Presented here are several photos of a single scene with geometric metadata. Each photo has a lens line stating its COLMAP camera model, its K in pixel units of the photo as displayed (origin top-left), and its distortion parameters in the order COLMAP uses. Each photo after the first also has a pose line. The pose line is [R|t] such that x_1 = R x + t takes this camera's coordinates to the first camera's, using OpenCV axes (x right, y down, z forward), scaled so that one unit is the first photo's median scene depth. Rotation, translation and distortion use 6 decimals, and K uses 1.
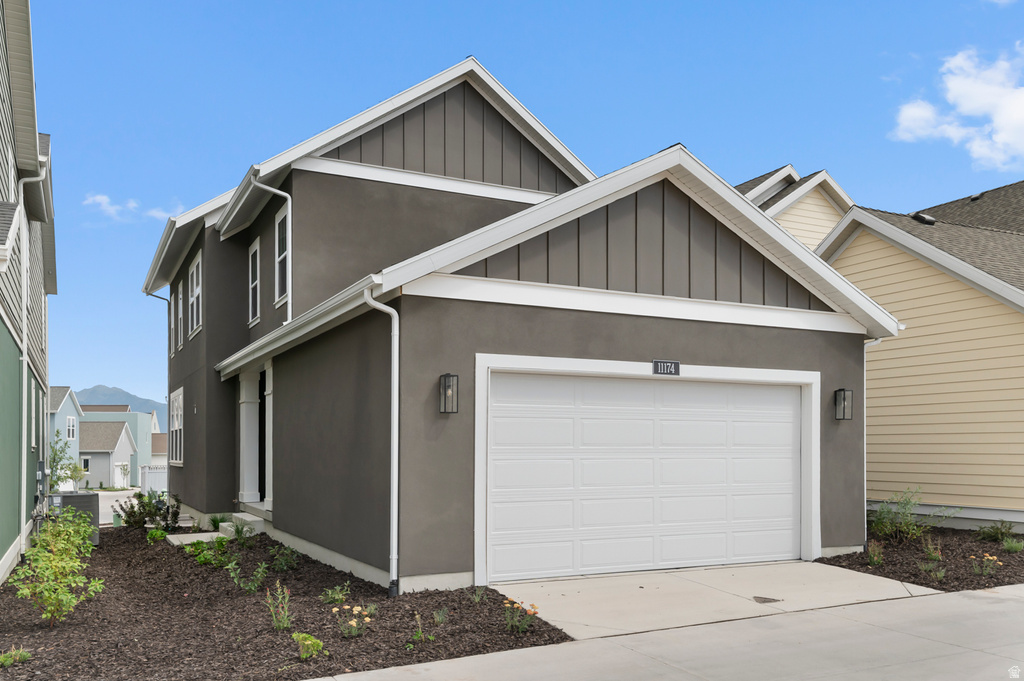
lens RADIAL K [[827.2, 0, 510.8], [0, 827.2, 343.3], [0, 0, 1]] dist [0.064979, 0.003464]
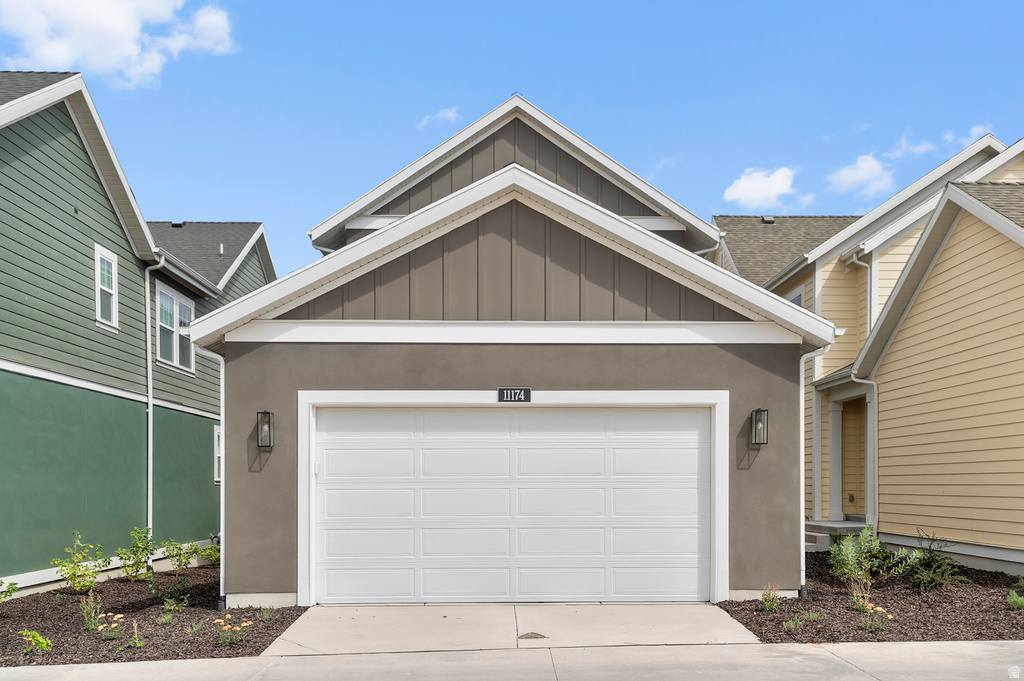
lens RADIAL K [[837.6, 0, 512.1], [0, 837.6, 372.0], [0, 0, 1]] dist [0.063199, -0.004122]
pose [[0.906056, -0.056448, -0.419376, 0.600206], [0.054503, 0.998375, -0.016629, 0.018905], [0.419634, -0.007790, 0.907660, 0.106645]]
